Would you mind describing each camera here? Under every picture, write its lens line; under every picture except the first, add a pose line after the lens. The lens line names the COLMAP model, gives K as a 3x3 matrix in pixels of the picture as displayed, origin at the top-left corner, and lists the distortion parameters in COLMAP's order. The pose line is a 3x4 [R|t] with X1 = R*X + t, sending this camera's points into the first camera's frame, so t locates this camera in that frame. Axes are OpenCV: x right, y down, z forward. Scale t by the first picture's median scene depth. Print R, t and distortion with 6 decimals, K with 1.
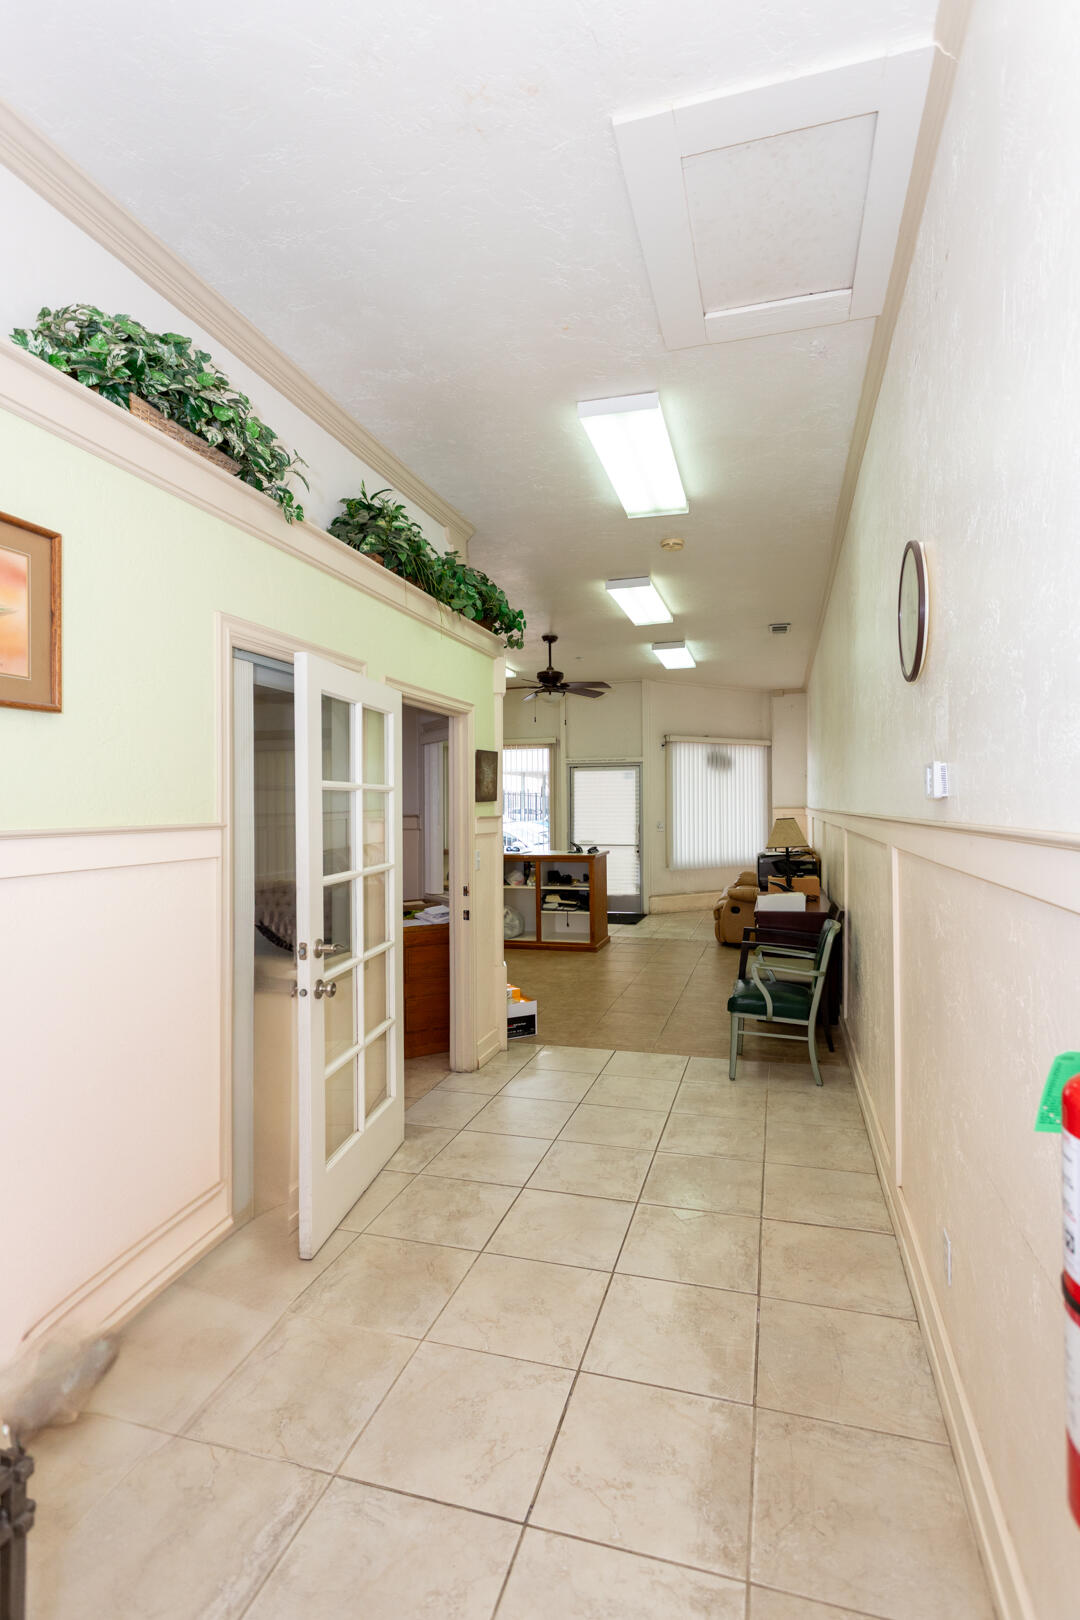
lens RADIAL K [[788.9, 0, 540.0], [0, 788.9, 810.0], [0, 0, 1]] dist [0.032312, 0.000035]
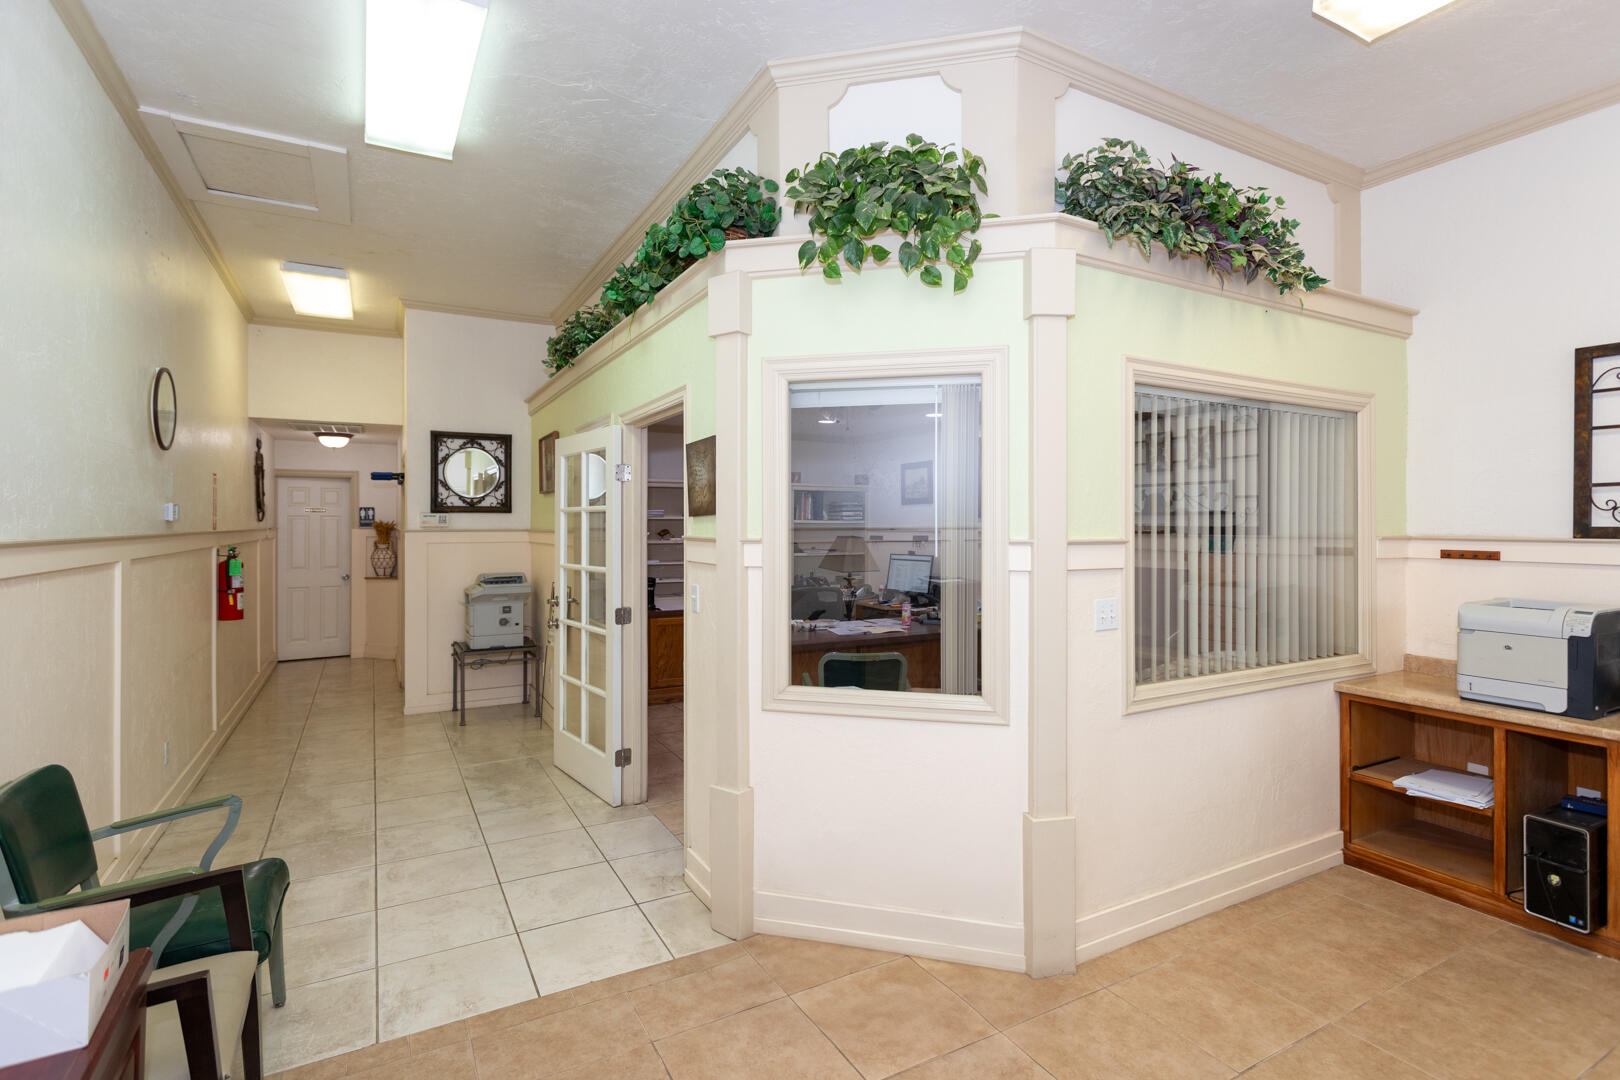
lens RADIAL K [[788.9, 0, 815.2], [0, 788.9, 522.5], [0, 0, 1]] dist [0.032312, 0.000035]
pose [[-0.693388, 0.002373, -0.720561, 0.528657], [-0.001235, 0.999989, 0.004481, -0.020279], [0.720564, 0.003997, -0.693377, 2.257118]]
